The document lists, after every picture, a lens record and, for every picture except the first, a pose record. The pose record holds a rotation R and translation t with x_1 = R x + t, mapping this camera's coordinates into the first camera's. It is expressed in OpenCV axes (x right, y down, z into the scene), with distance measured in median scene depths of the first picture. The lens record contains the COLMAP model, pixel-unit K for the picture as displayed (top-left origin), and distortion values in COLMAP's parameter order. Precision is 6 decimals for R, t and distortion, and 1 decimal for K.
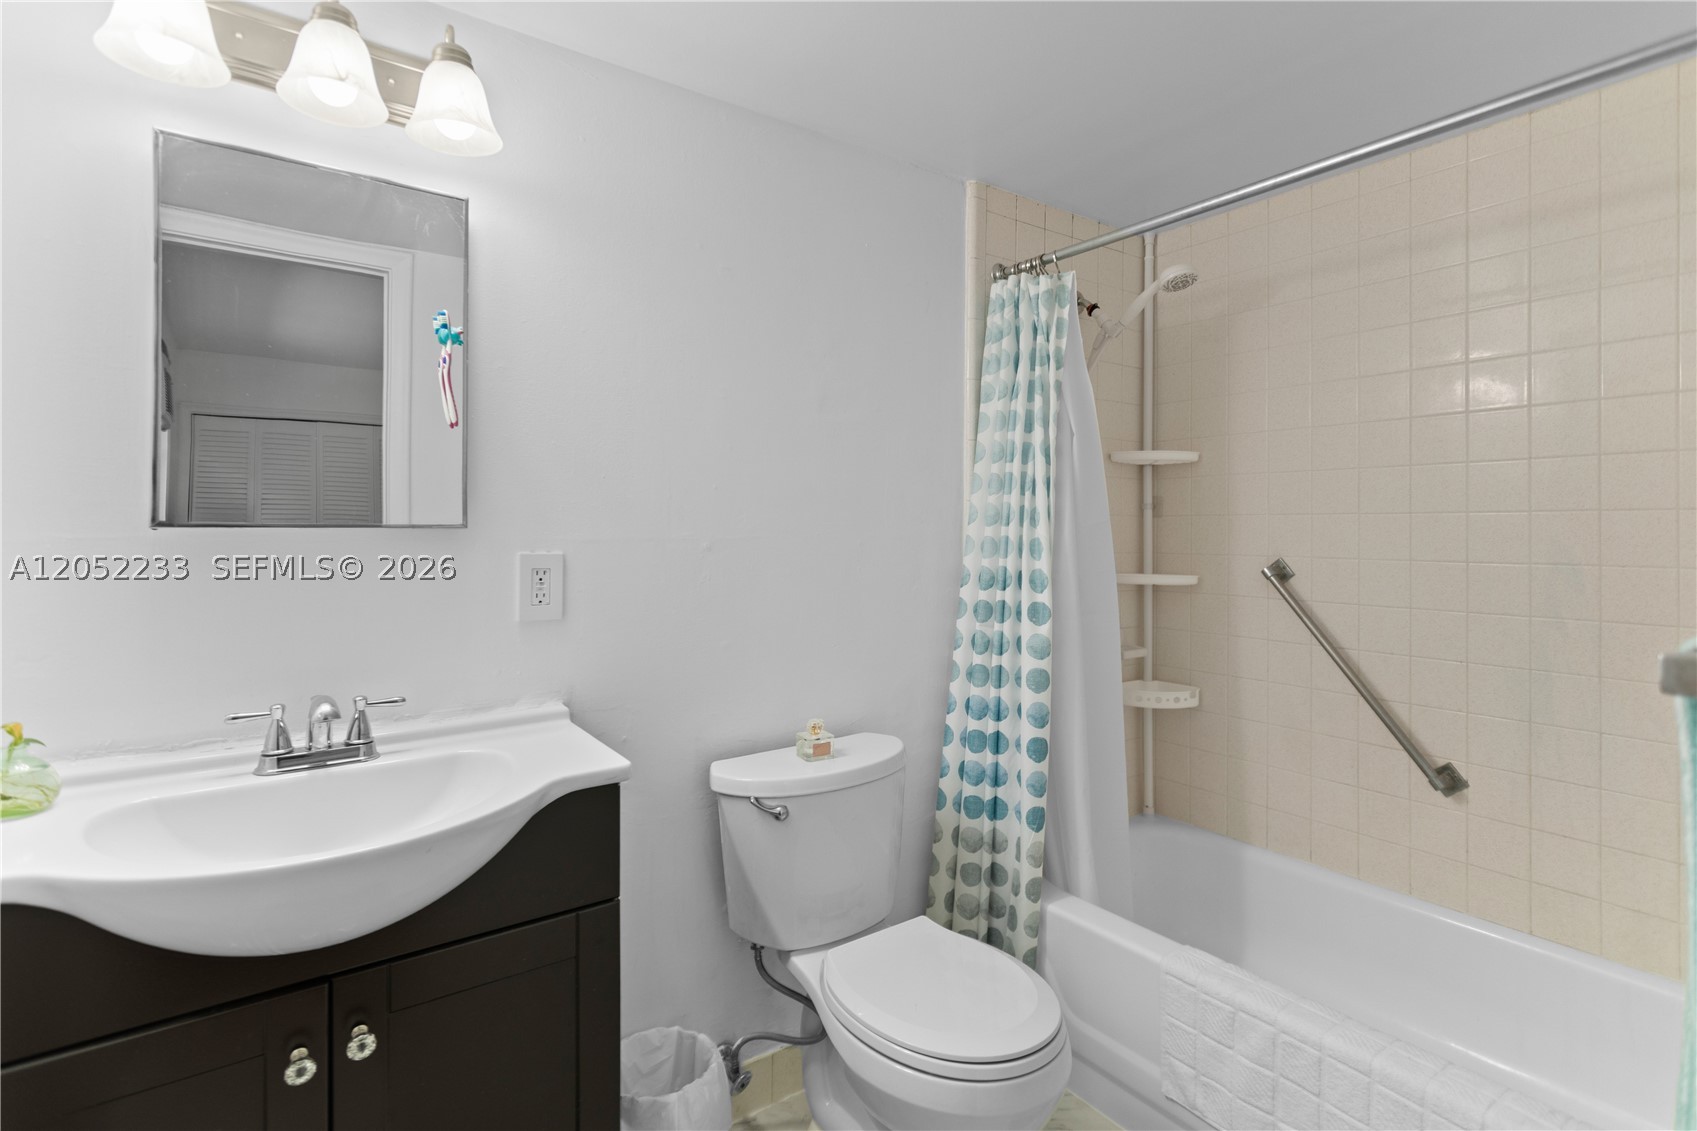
lens RADIAL K [[845.8, 0, 851.8], [0, 845.8, 526.8], [0, 0, 1]] dist [0.004423, -0.000130]
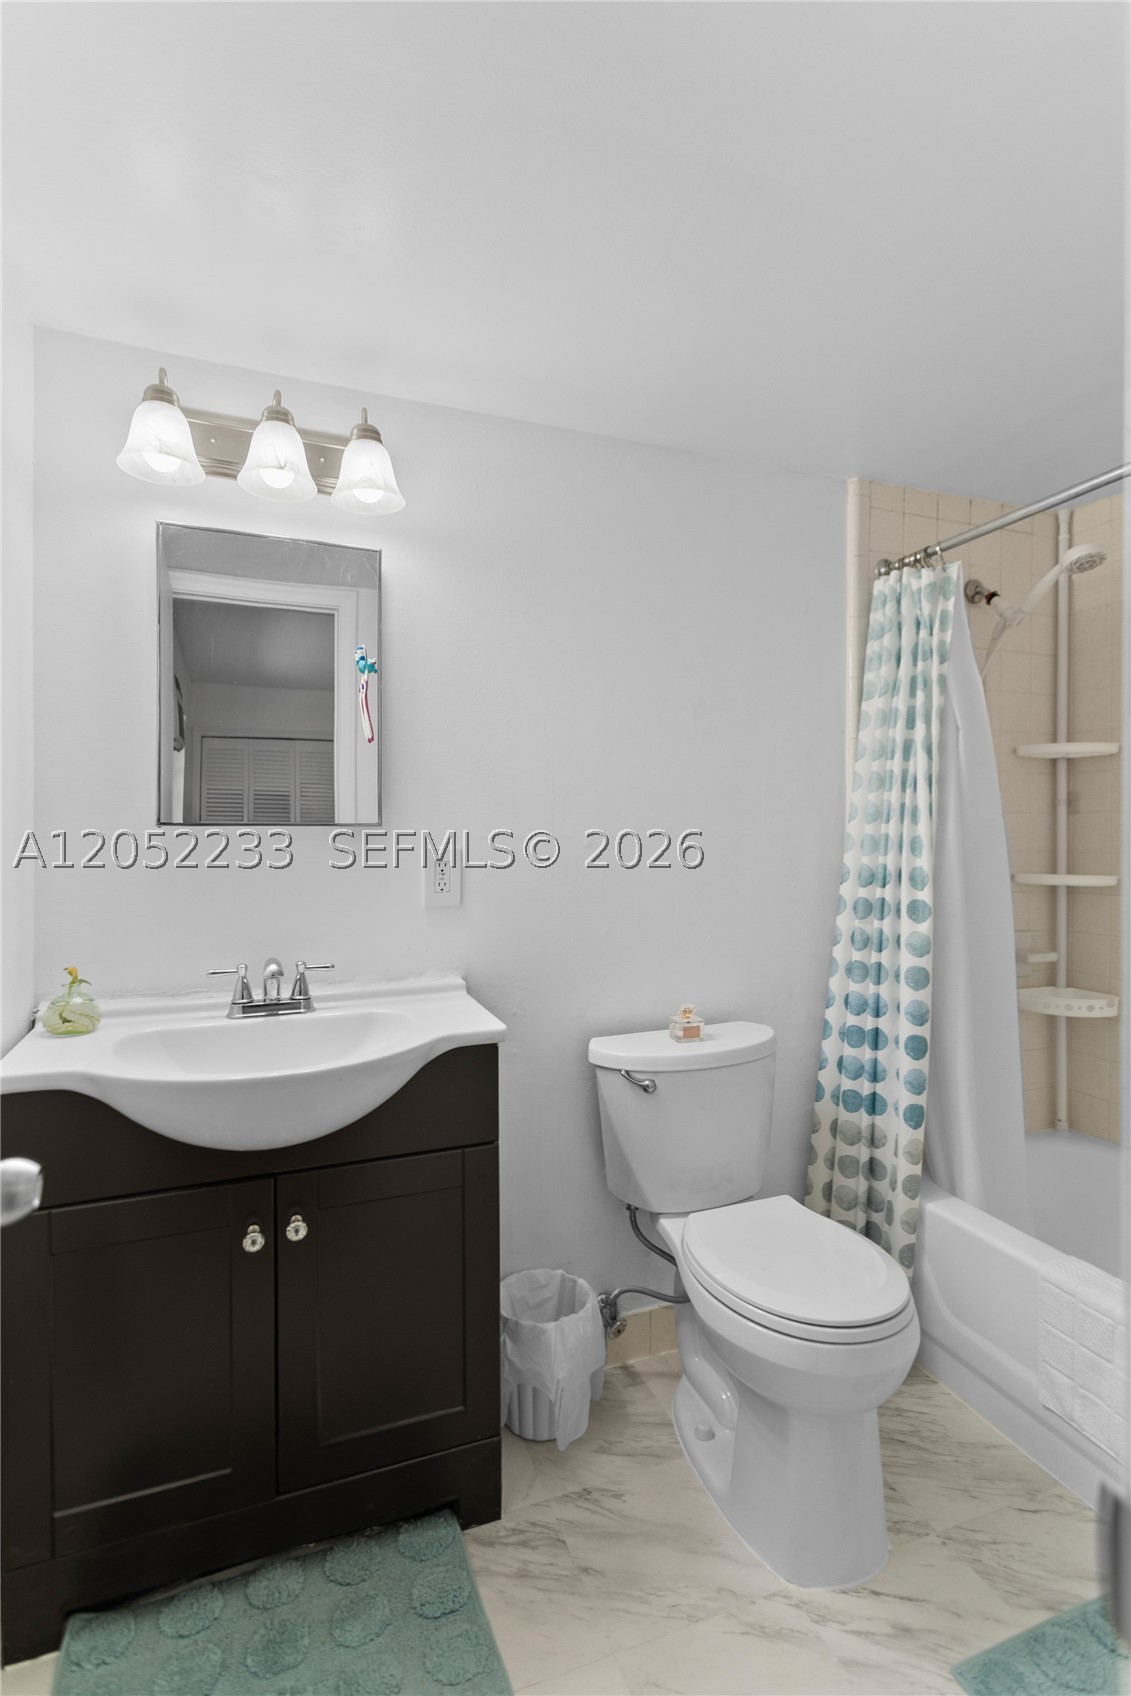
lens RADIAL K [[851.7, 0, 570.1], [0, 851.7, 840.4], [0, 0, 1]] dist [0.004659, 0.000513]
pose [[0.966605, -0.001998, -0.256265, 0.080228], [0.004575, 0.999945, 0.009460, 0.007985], [0.256232, -0.010316, 0.966560, -0.069415]]
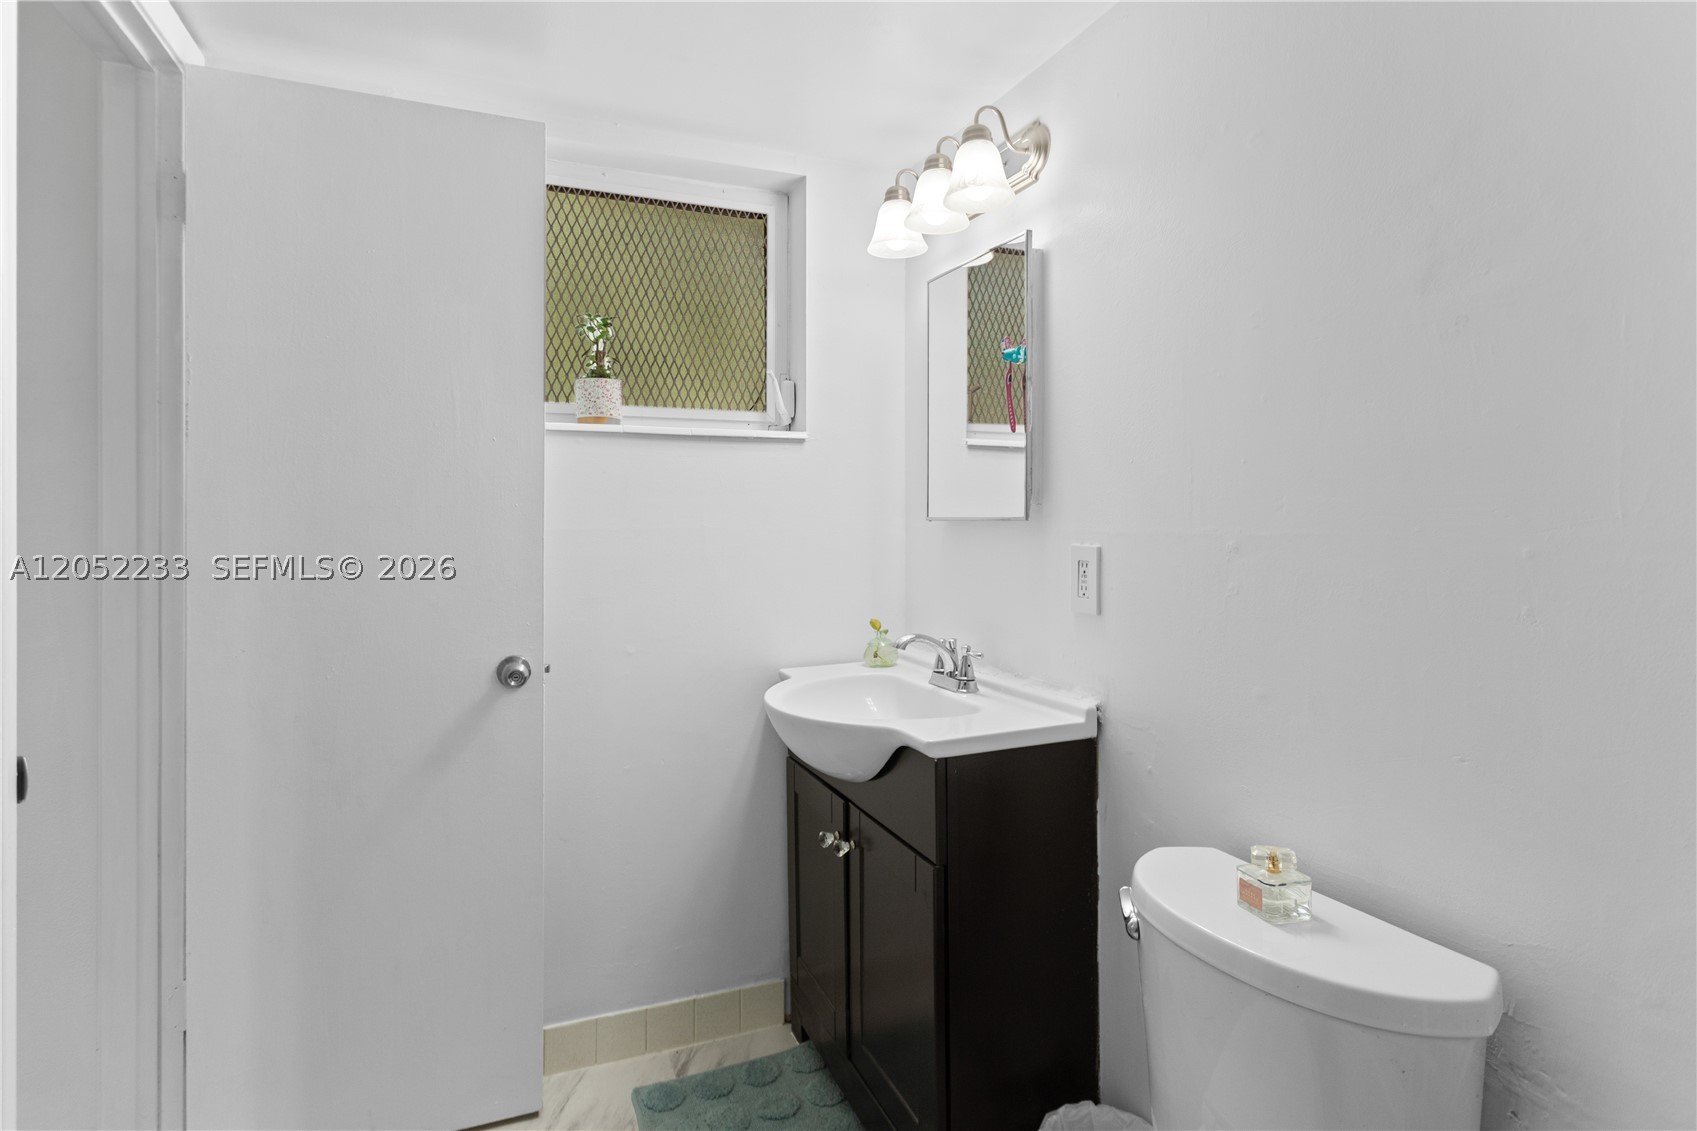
lens RADIAL K [[852.2, 0, 837.7], [0, 852.2, 533.7], [0, 0, 1]] dist [0.004659, 0.000513]
pose [[-0.256886, 0.007878, -0.966410, 0.522478], [-0.000304, 0.999966, 0.008232, 0.006541], [0.966442, 0.002408, -0.256875, 0.751159]]
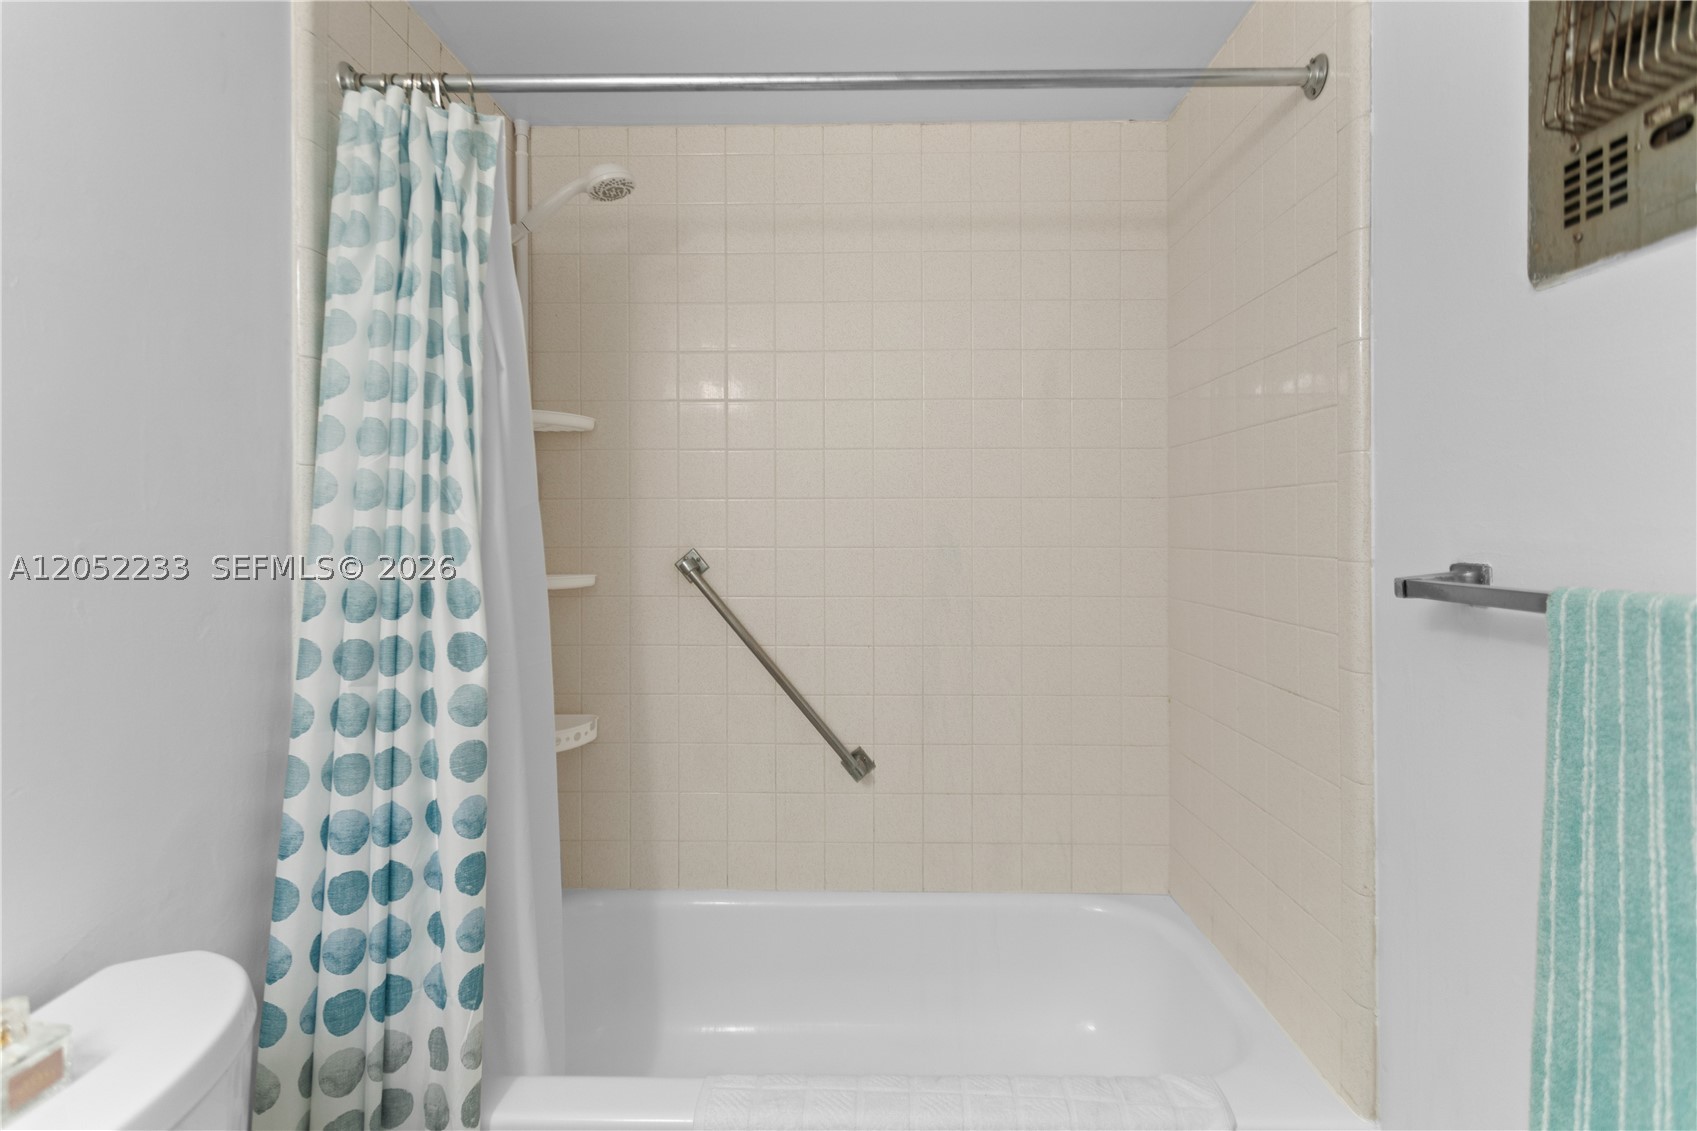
lens RADIAL K [[845.8, 0, 851.8], [0, 845.8, 526.8], [0, 0, 1]] dist [0.004423, -0.000130]
pose [[0.596725, -0.009954, 0.802384, -0.102680], [0.001161, 0.999933, 0.011541, 0.004854], [-0.802445, -0.005955, 0.596696, 0.398708]]
